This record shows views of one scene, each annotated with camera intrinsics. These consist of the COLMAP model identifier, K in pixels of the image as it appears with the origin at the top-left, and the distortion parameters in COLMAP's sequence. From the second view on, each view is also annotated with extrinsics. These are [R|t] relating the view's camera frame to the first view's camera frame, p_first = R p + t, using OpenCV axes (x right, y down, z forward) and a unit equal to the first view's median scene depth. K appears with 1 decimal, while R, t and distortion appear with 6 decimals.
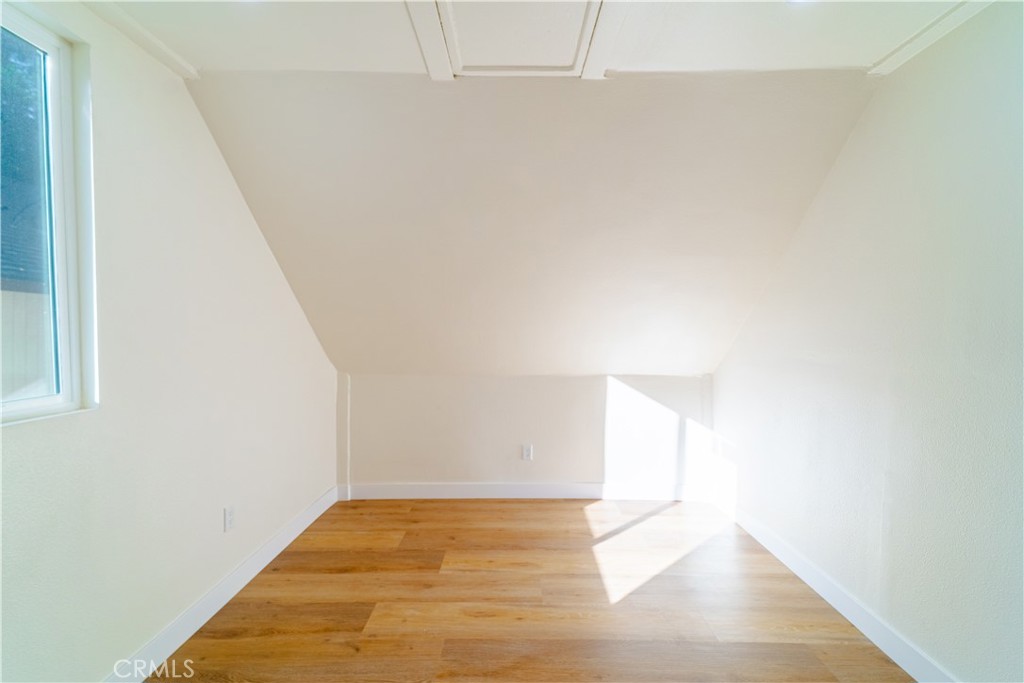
lens RADIAL K [[421.4, 0, 513.3], [0, 421.4, 342.5], [0, 0, 1]] dist [0.004457, -0.003217]
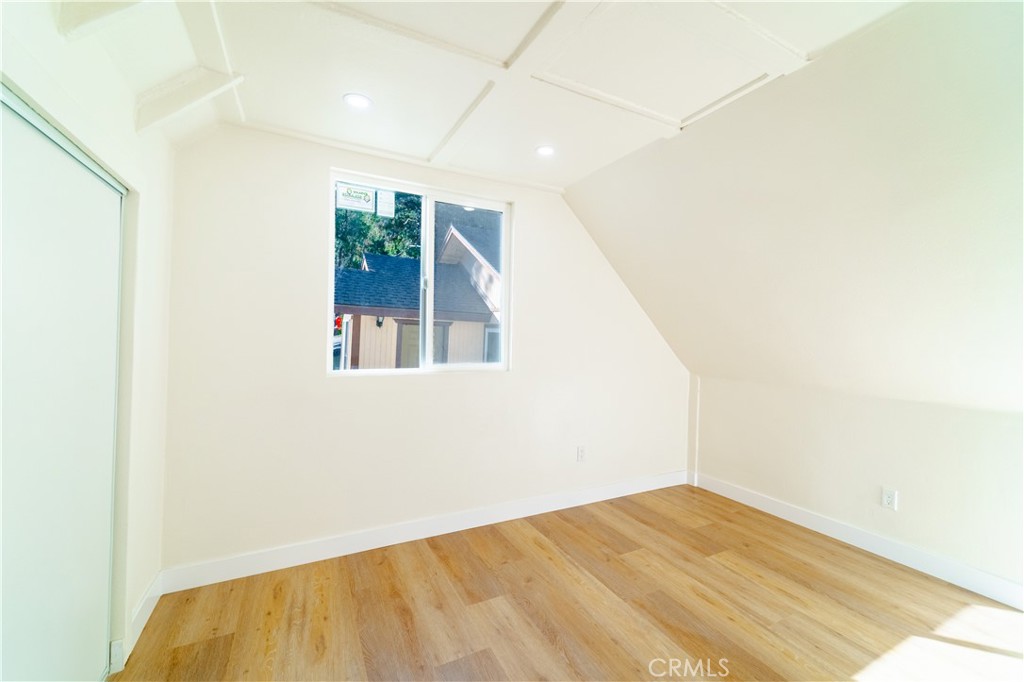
lens RADIAL K [[421.4, 0, 512.5], [0, 421.4, 340.3], [0, 0, 1]] dist [0.004457, -0.003217]
pose [[0.450230, 0.015243, -0.892783, 0.498129], [-0.044954, 0.998973, -0.005614, 0.006025], [0.891780, 0.042662, 0.450453, 0.026873]]
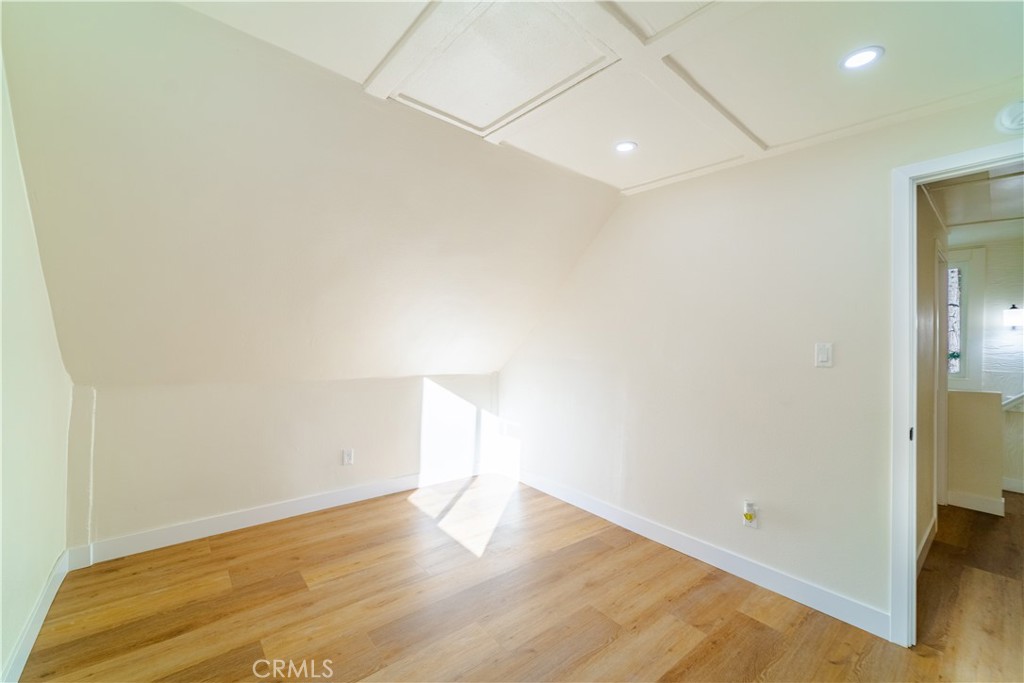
lens RADIAL K [[421.4, 0, 516.3], [0, 421.4, 344.6], [0, 0, 1]] dist [0.004457, -0.003217]
pose [[0.754898, 0.012445, 0.655724, -0.392441], [-0.005267, 0.999903, -0.012913, 0.007076], [-0.655821, 0.006294, 0.754890, -0.014064]]
